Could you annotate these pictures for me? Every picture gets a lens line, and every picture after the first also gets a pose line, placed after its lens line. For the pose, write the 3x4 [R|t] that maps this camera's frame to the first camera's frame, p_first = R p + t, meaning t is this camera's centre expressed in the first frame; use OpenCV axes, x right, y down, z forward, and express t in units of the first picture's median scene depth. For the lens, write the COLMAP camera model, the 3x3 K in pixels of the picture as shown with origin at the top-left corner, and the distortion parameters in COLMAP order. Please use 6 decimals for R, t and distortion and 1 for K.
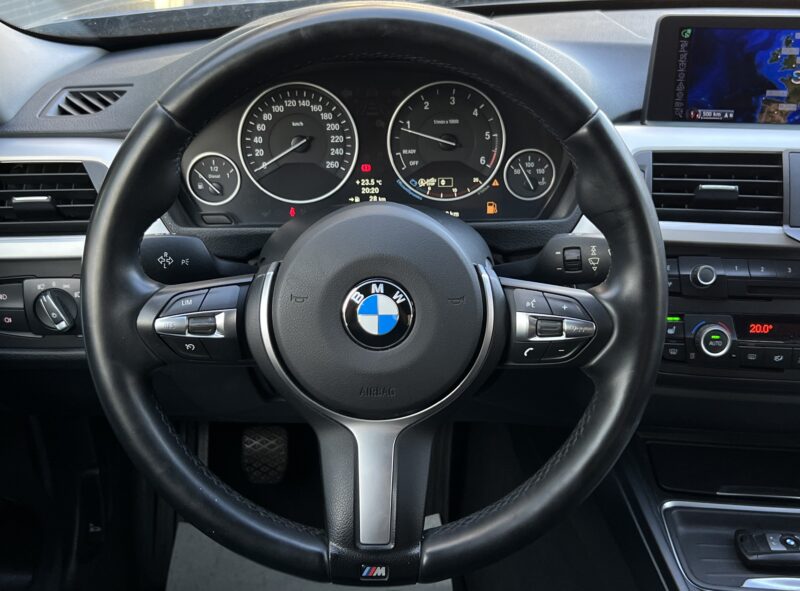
lens RADIAL K [[954.5, 0, 406.8], [0, 954.5, 299.8], [0, 0, 1]] dist [0.033427, 0.000000]
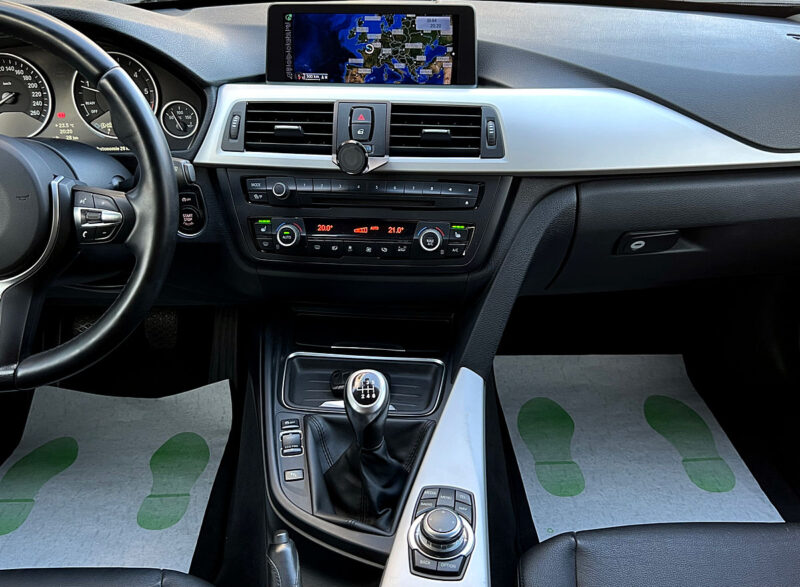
lens RADIAL K [[772.9, 0, 397.2], [0, 772.9, 295.4], [0, 0, 1]] dist [0.029262, 0.000000]
pose [[0.999721, -0.001649, -0.023569, 0.485033], [0.003160, 0.997931, 0.064211, 0.054898], [0.023414, -0.064268, 0.997658, -0.149229]]
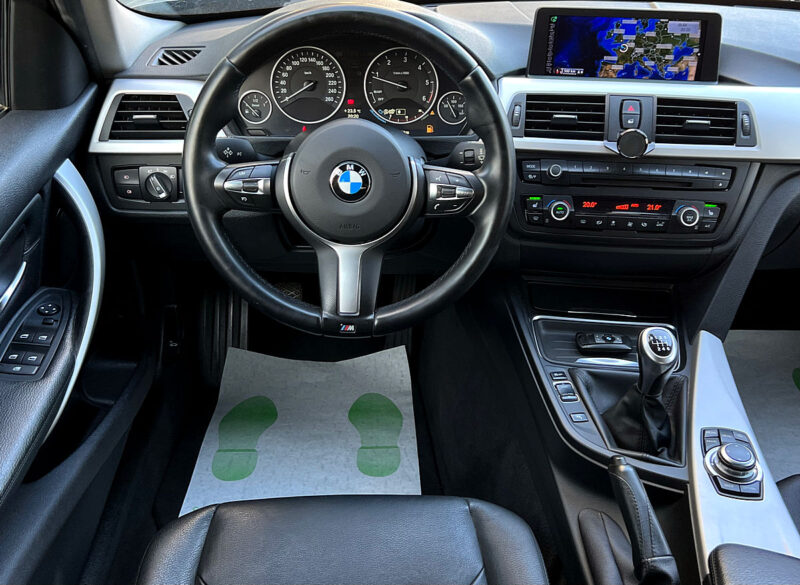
lens RADIAL K [[800.0, 0, 403.9], [0, 800.0, 279.8], [0, 0, 1]] dist [0.035232, 0.000000]
pose [[0.999862, 0.016300, -0.003229, 0.056247], [-0.016066, 0.997912, 0.062561, 0.074570], [0.004242, -0.062500, 0.998036, -0.359135]]
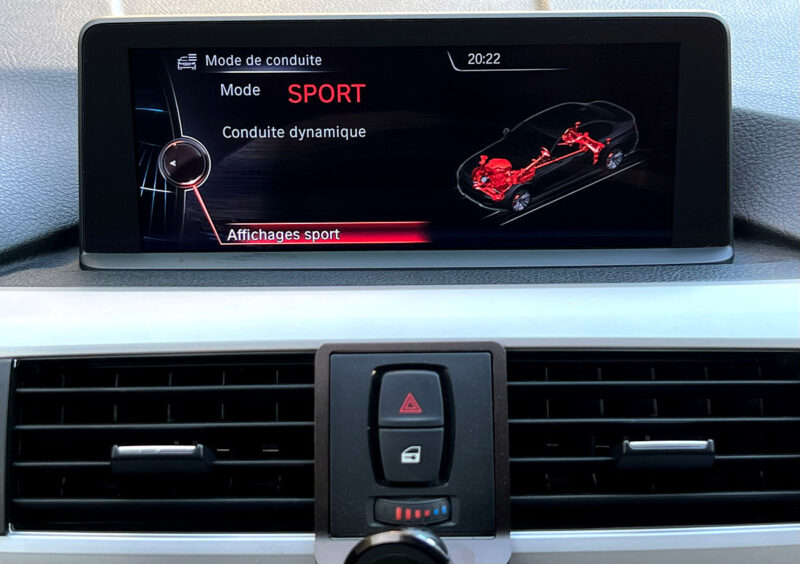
lens RADIAL K [[1181.0, 0, 402.2], [0, 1181.0, 275.0], [0, 0, 1]] dist [0.064860, 0.000000]
pose [[0.997105, -0.047495, 0.059375, 0.380640], [0.047802, 0.998850, -0.003753, -0.174513], [-0.059129, 0.006580, 0.998229, 0.454159]]
